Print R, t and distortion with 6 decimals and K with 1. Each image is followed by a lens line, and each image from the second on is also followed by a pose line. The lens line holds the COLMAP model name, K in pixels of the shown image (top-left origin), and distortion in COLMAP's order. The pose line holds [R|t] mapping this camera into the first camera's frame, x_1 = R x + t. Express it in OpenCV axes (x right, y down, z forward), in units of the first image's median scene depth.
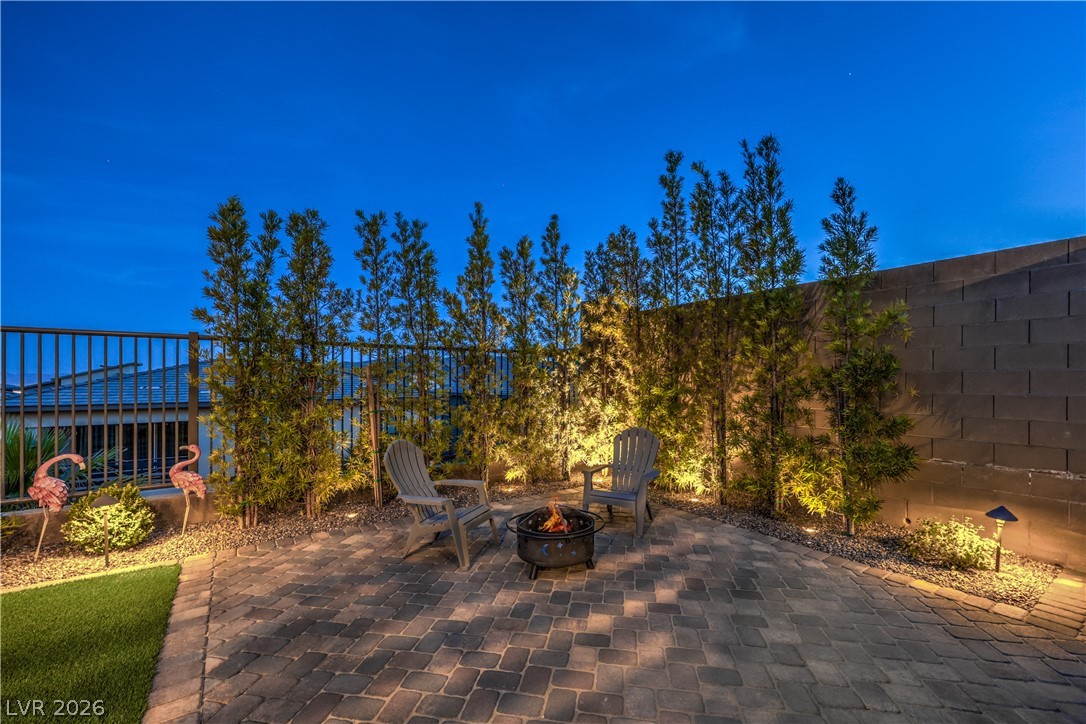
lens RADIAL K [[453.5, 0, 551.7], [0, 453.5, 384.7], [0, 0, 1]] dist [0.000137, -0.000016]
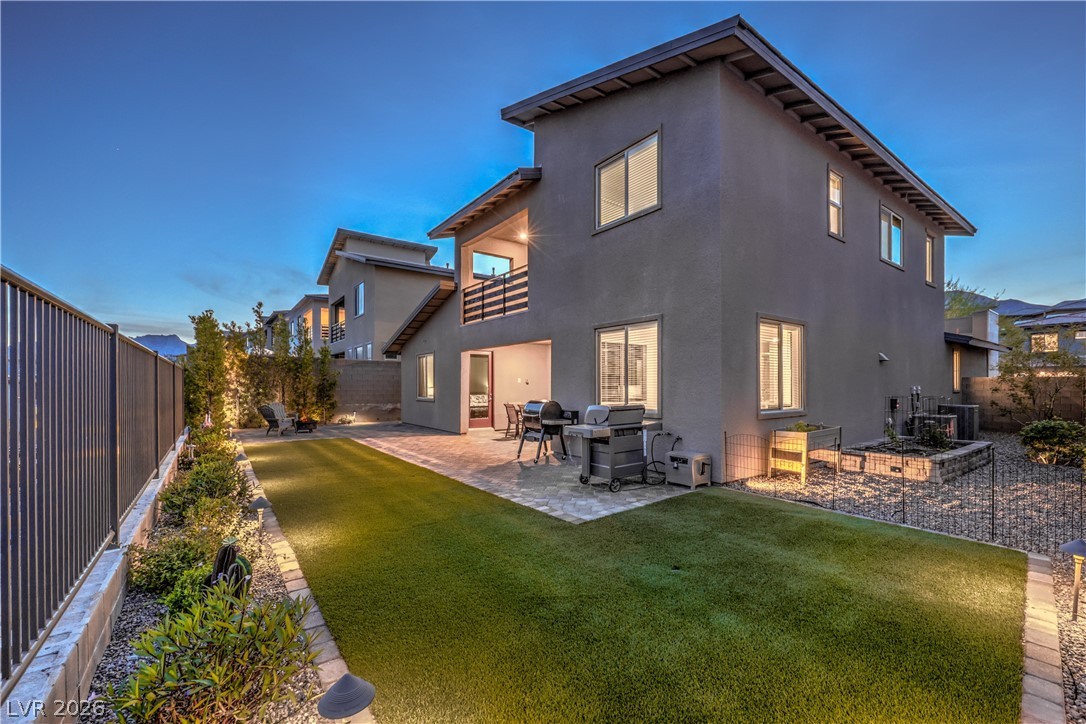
lens RADIAL K [[453.5, 0, 551.7], [0, 453.5, 384.7], [0, 0, 1]] dist [0.000137, -0.000016]
pose [[-0.026924, 0.003446, 0.999632, -2.373815], [0.013477, 0.999904, -0.003084, 0.010066], [-0.999547, 0.013389, -0.026968, -0.631303]]
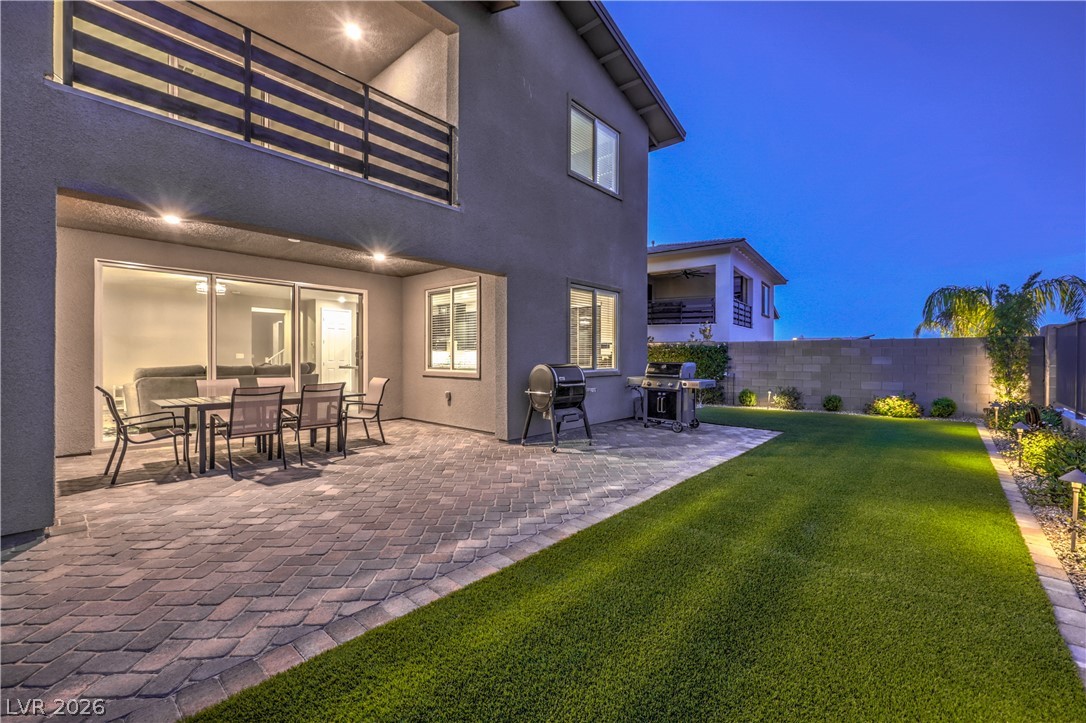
lens RADIAL K [[448.8, 0, 551.1], [0, 448.8, 359.9], [0, 0, 1]] dist [0.001068, -0.000016]
pose [[-0.972367, -0.000562, -0.233456, -0.624591], [-0.005640, 0.999762, 0.021081, 0.023444], [0.233389, 0.021815, -0.972139, 0.398392]]
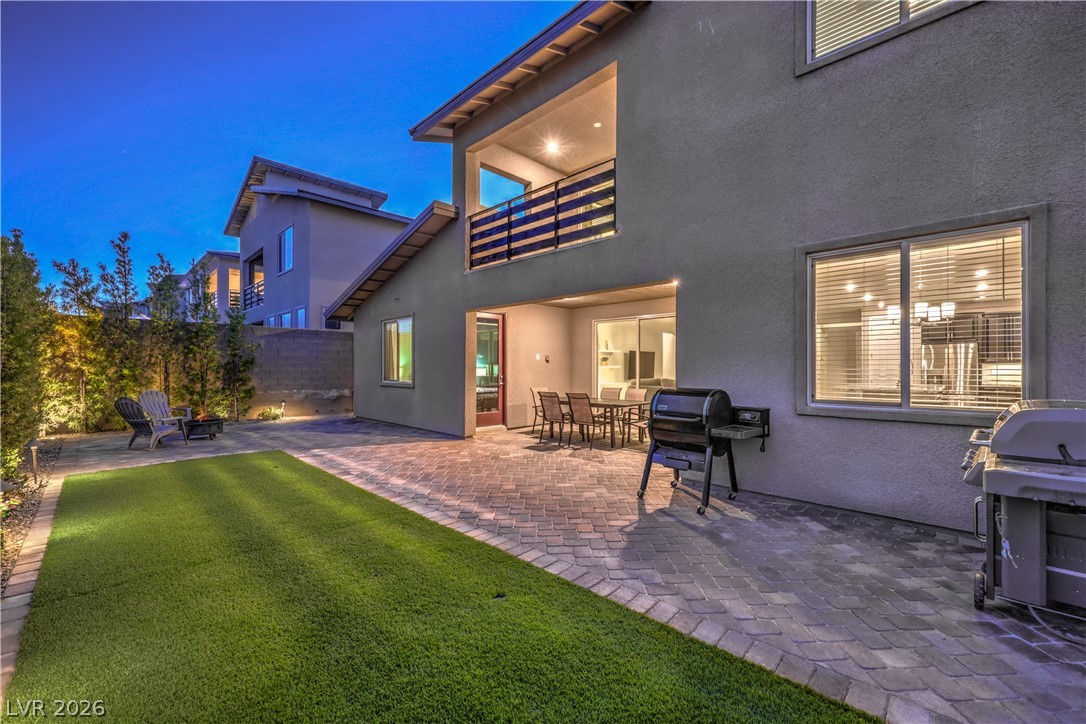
lens RADIAL K [[440.3, 0, 547.4], [0, 440.3, 365.8], [0, 0, 1]] dist [-0.001816, -0.000127]
pose [[-0.182516, 0.003041, 0.983198, -1.591037], [0.013597, 0.999907, -0.000569, 0.013180], [-0.983109, 0.013265, -0.182540, -0.254295]]
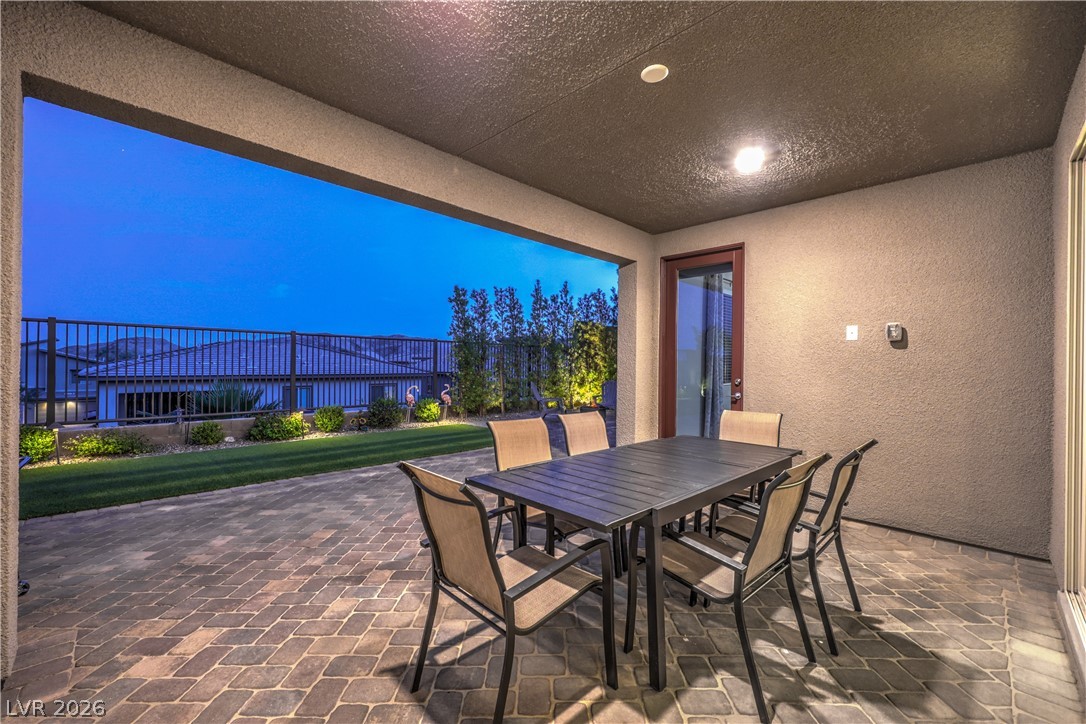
lens RADIAL K [[440.3, 0, 547.4], [0, 440.3, 365.8], [0, 0, 1]] dist [-0.001816, -0.000127]
pose [[0.985200, 0.004911, 0.171337, -0.452108], [-0.002981, 0.999929, -0.011519, 0.038372], [-0.171382, 0.010838, 0.985145, -1.037273]]
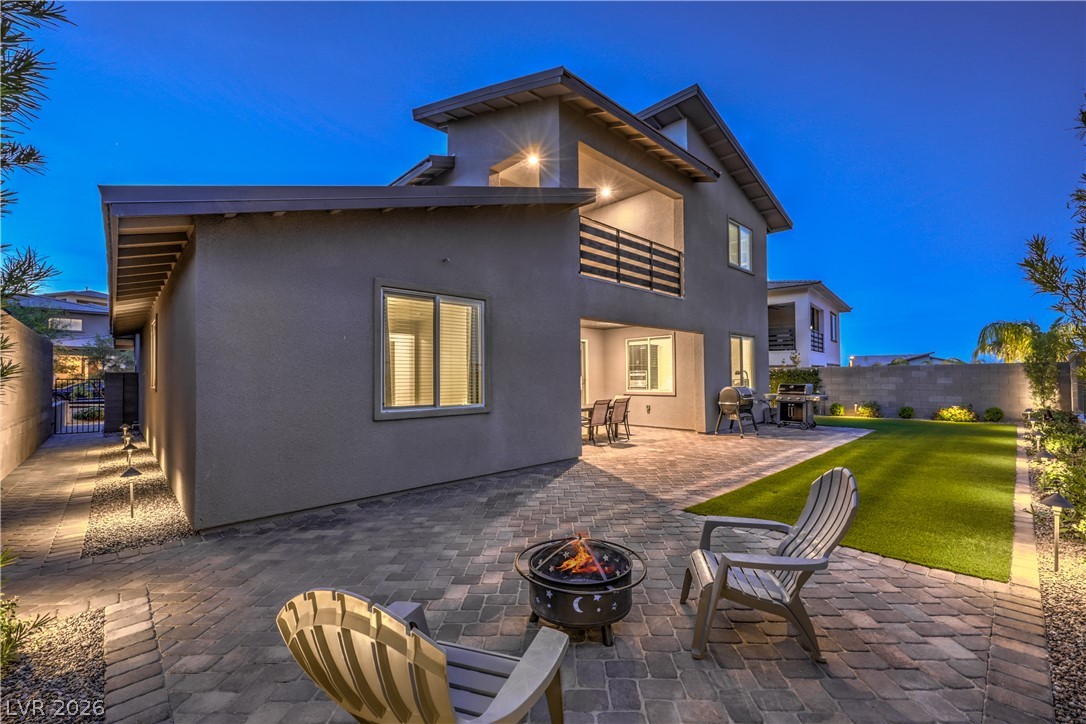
lens RADIAL K [[448.1, 0, 550.2], [0, 448.1, 368.5], [0, 0, 1]] dist [-0.001280, -0.000044]
pose [[-0.988740, 0.006964, -0.149484, 0.097636], [0.007824, 0.999956, -0.005170, -0.010315], [0.149442, -0.006282, -0.988751, 1.000927]]
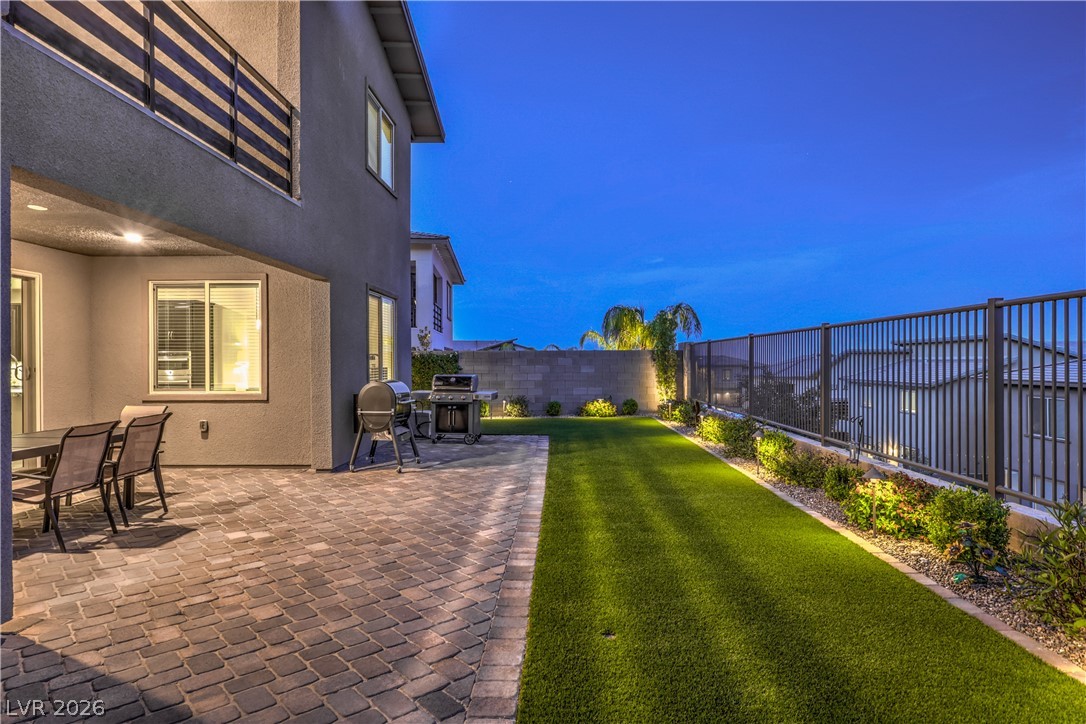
lens RADIAL K [[596.7, 0, 548.8], [0, 596.7, 362.4], [0, 0, 1]] dist [0.002280, 0.000879]
pose [[-0.592047, 0.004054, -0.805893, -0.036673], [-0.007943, 0.999909, 0.010865, -0.001462], [0.805864, 0.012834, -0.591961, 0.439202]]
